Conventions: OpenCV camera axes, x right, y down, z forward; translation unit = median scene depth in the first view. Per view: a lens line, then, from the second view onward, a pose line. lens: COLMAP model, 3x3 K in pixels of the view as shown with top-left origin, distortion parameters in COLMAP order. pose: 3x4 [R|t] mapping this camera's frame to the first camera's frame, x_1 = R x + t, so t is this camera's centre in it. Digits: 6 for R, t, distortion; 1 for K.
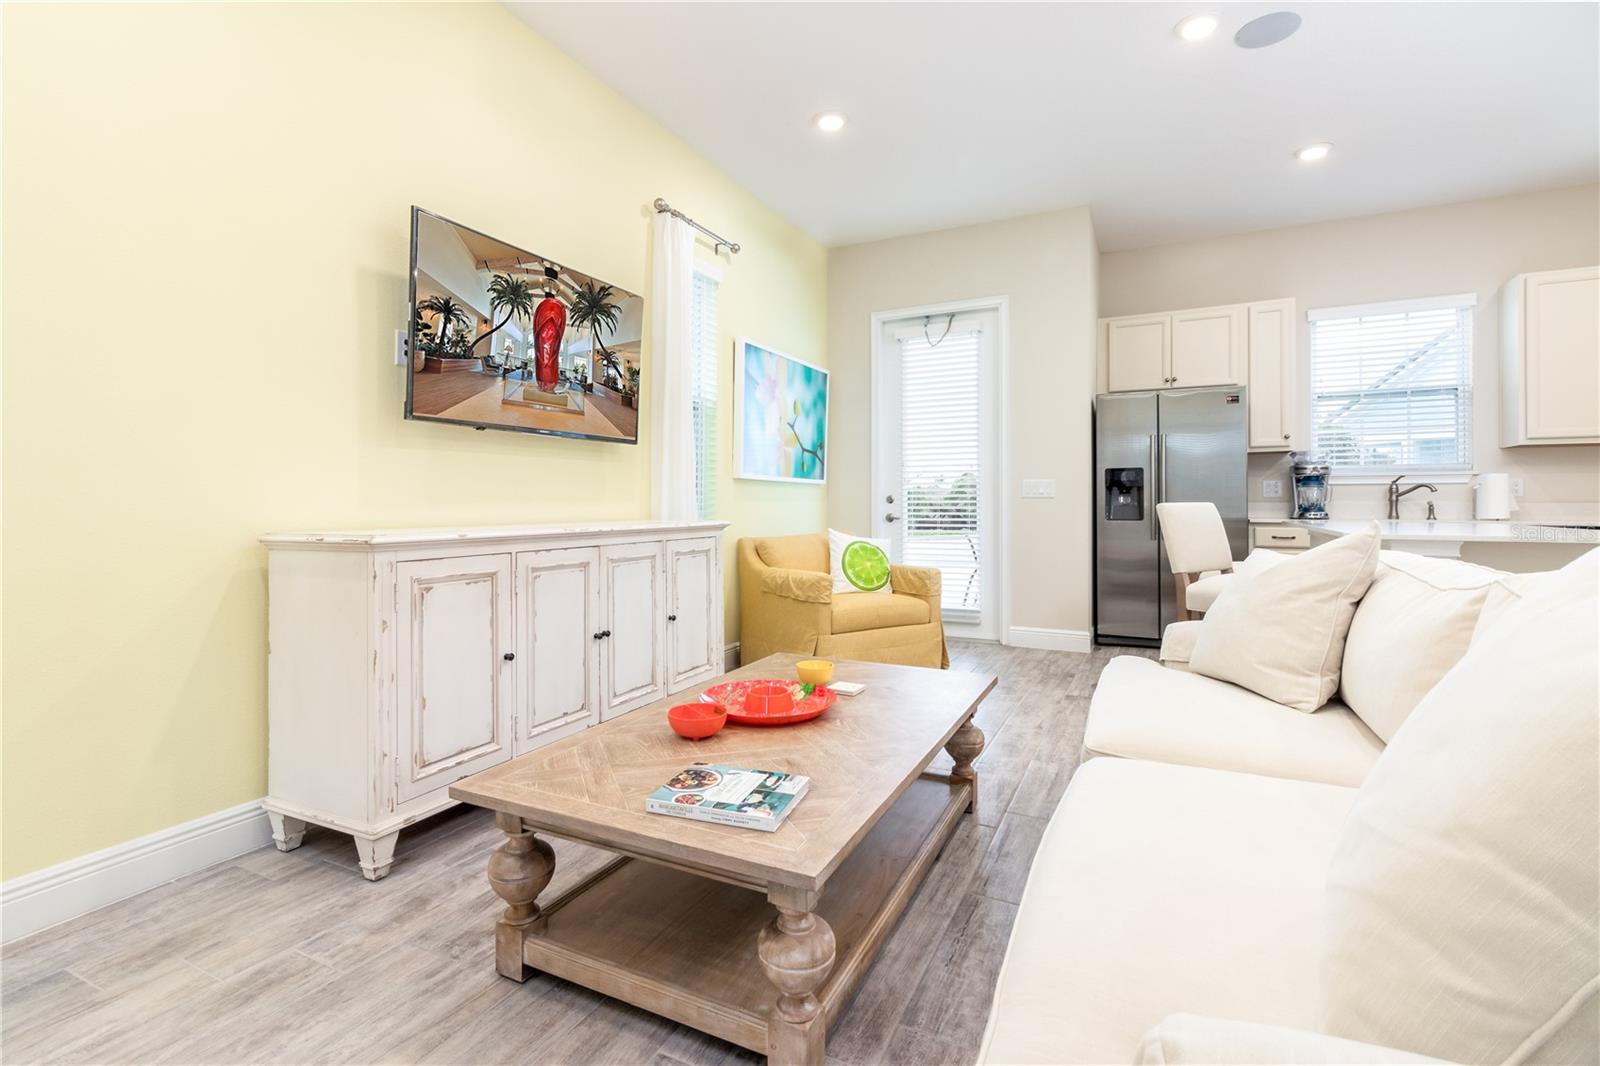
lens RADIAL K [[741.9, 0, 779.3], [0, 741.9, 496.6], [0, 0, 1]] dist [-0.051630, 0.037202]
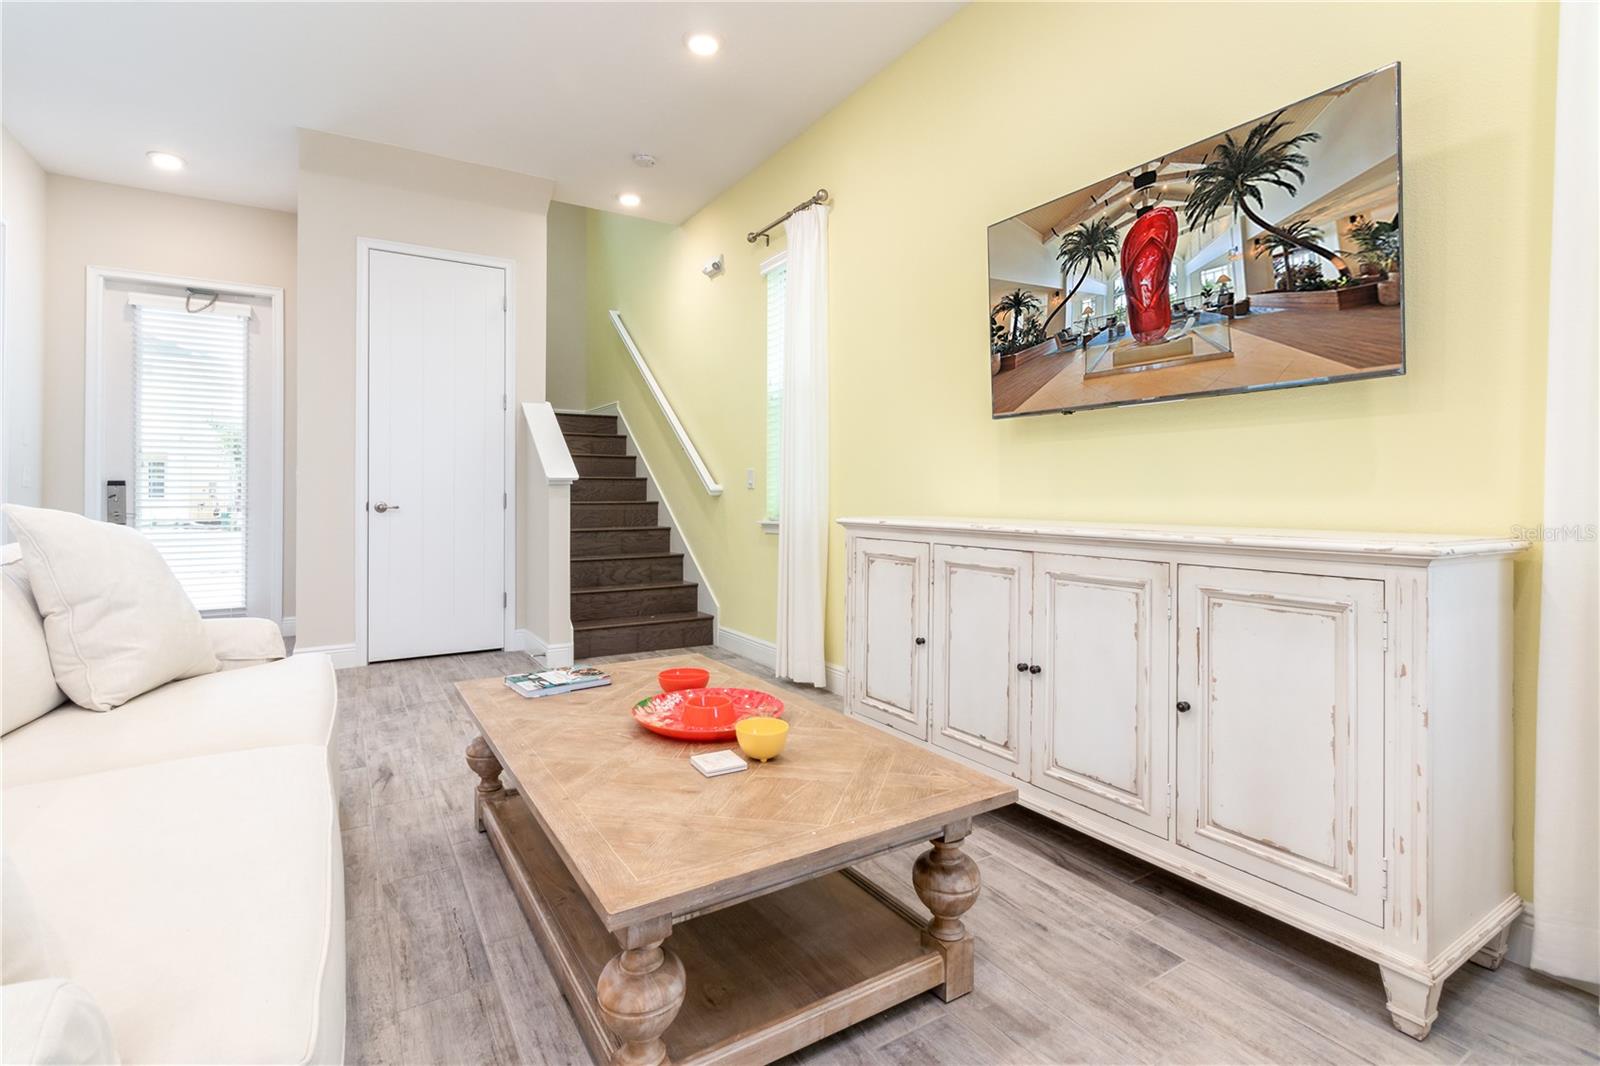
lens RADIAL K [[742.7, 0, 785.4], [0, 742.7, 492.2], [0, 0, 1]] dist [0.002500, 0.000331]
pose [[-0.518008, -0.003035, -0.855370, 0.497100], [0.003518, 0.999978, -0.005678, 0.007637], [0.855368, -0.005951, -0.517986, 1.070121]]
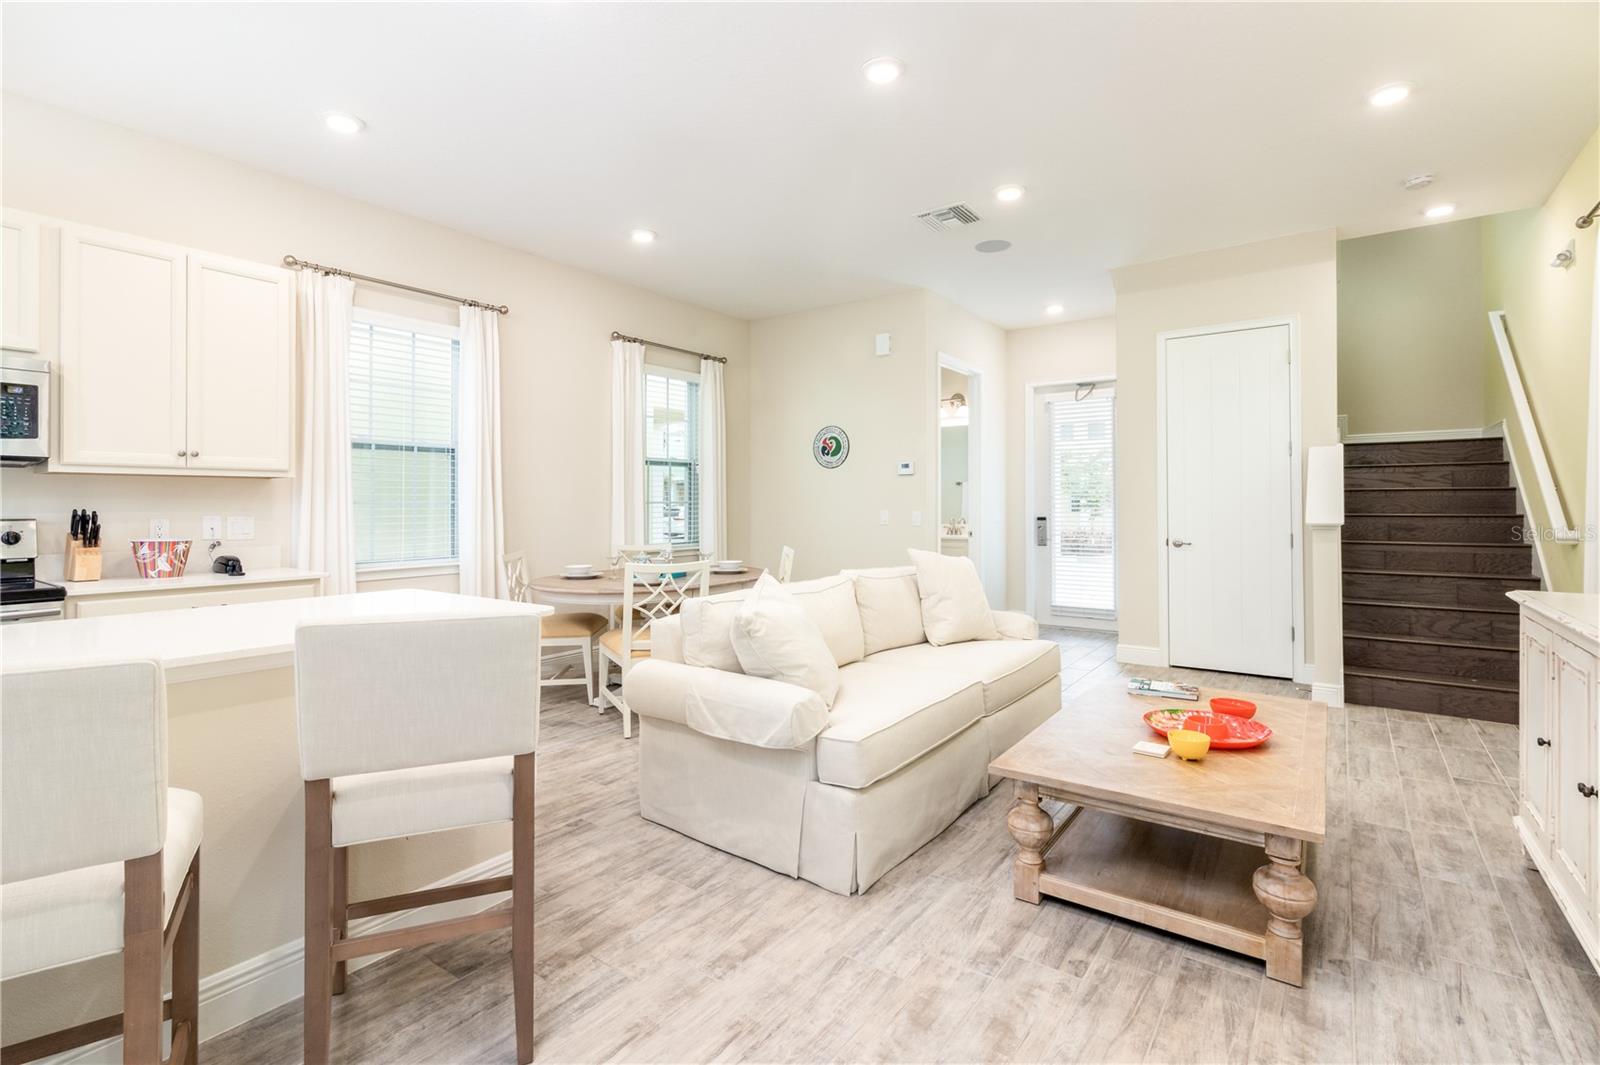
lens RADIAL K [[751.1, 0, 782.8], [0, 751.1, 496.8], [0, 0, 1]] dist [0.000242, 0.000674]
pose [[-0.987473, 0.004057, 0.157738, 0.328257], [0.001416, 0.999857, -0.016852, -0.057502], [-0.157784, -0.016418, -0.987337, 1.606292]]
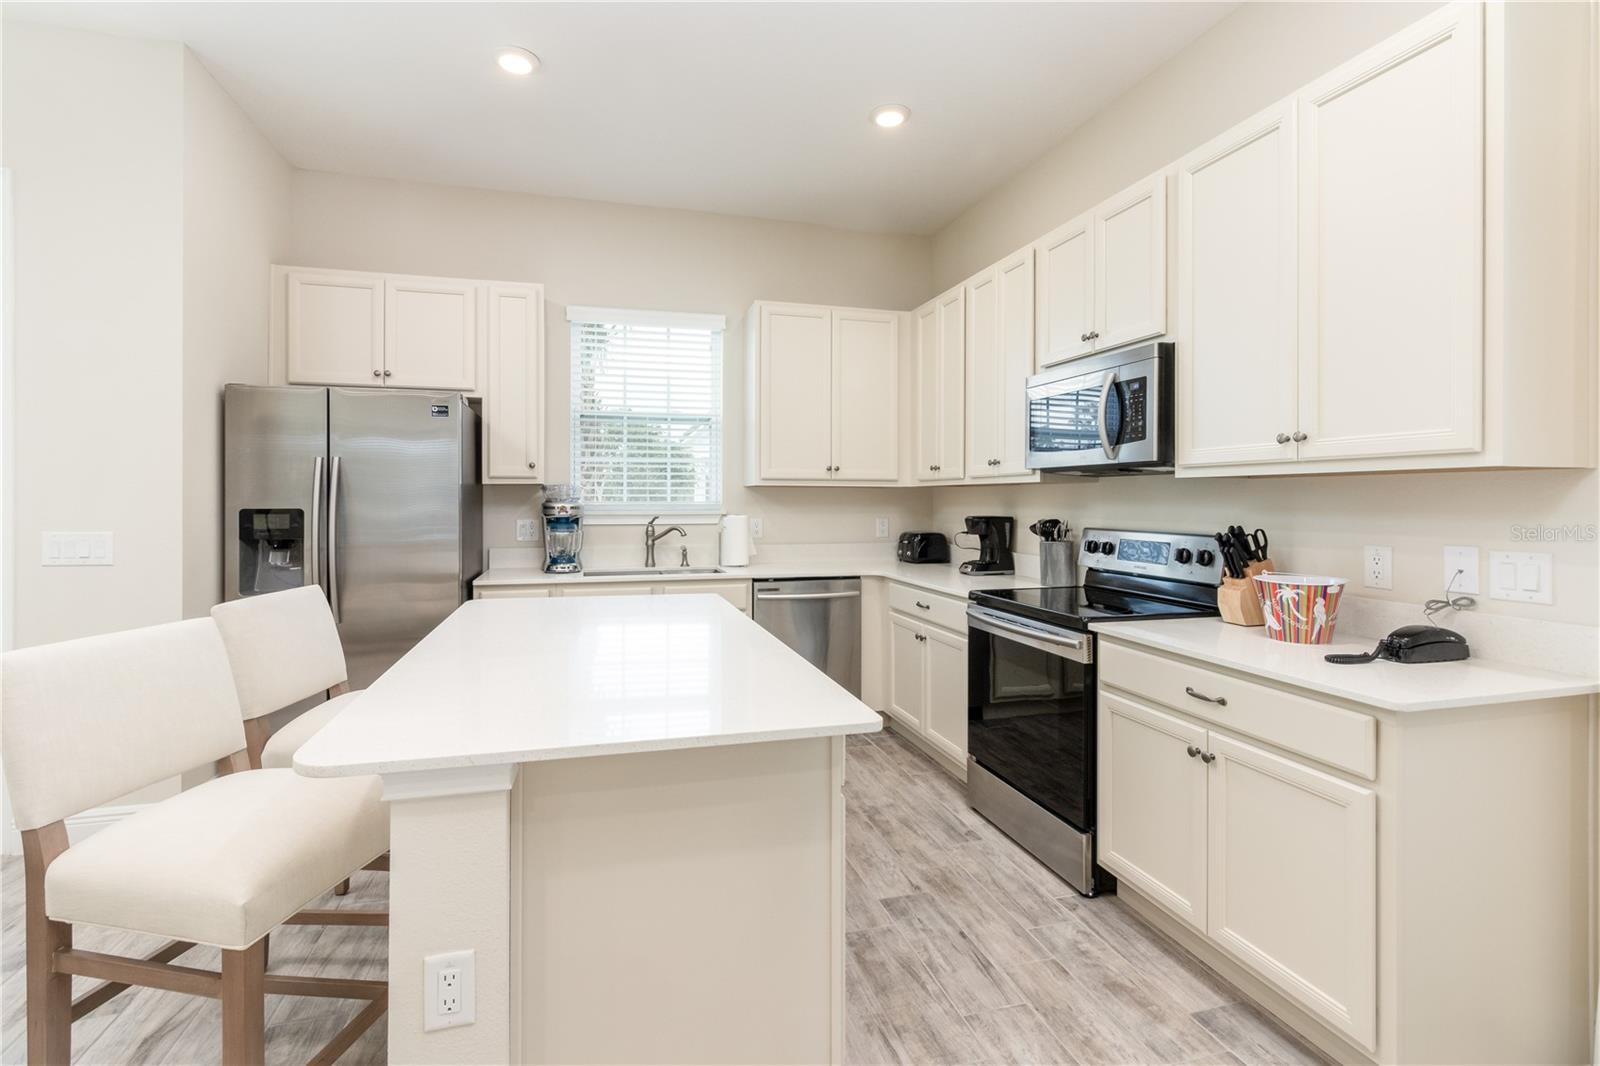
lens RADIAL K [[742.7, 0, 785.4], [0, 742.7, 492.2], [0, 0, 1]] dist [0.002500, 0.000331]
pose [[0.732452, 0.006815, 0.680785, 0.612333], [-0.005913, 0.999976, -0.003648, -0.089341], [-0.680793, -0.001354, 0.732474, 0.433144]]
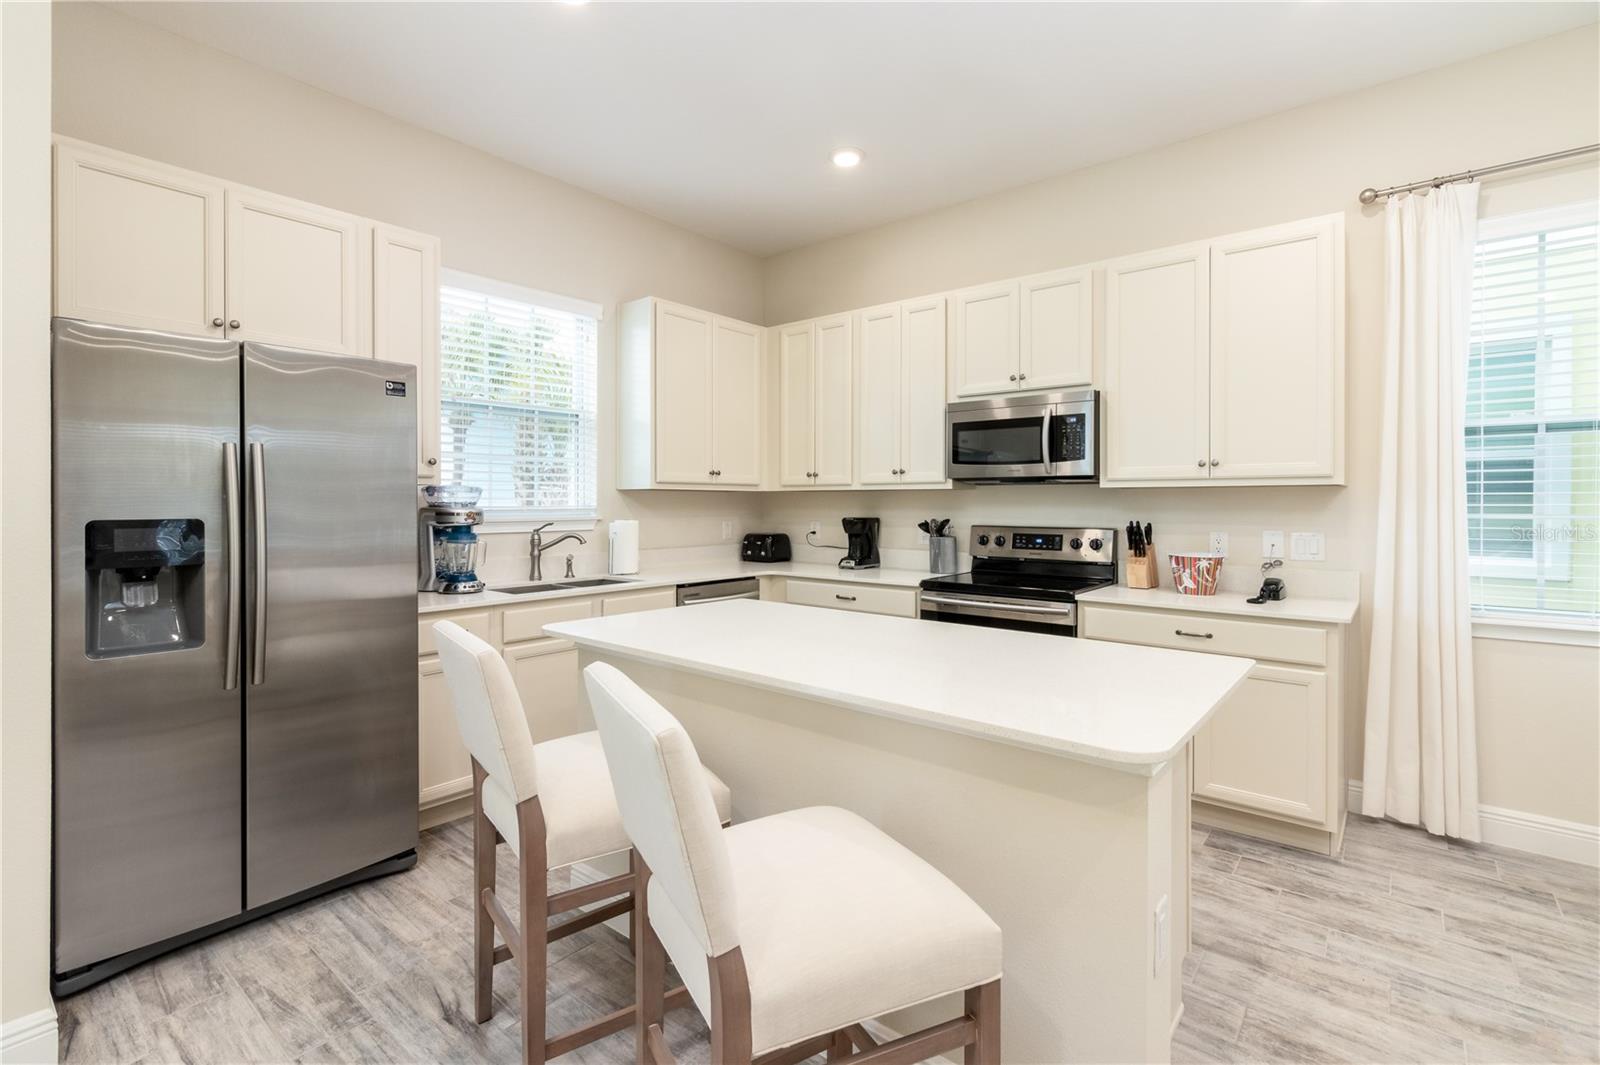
lens RADIAL K [[746.0, 0, 784.9], [0, 746.0, 505.8], [0, 0, 1]] dist [0.003761, 0.001002]
pose [[0.212924, -0.005059, 0.977056, 0.253349], [-0.006972, 0.999953, 0.006697, -0.087002], [-0.977044, -0.008238, 0.212879, 0.974430]]
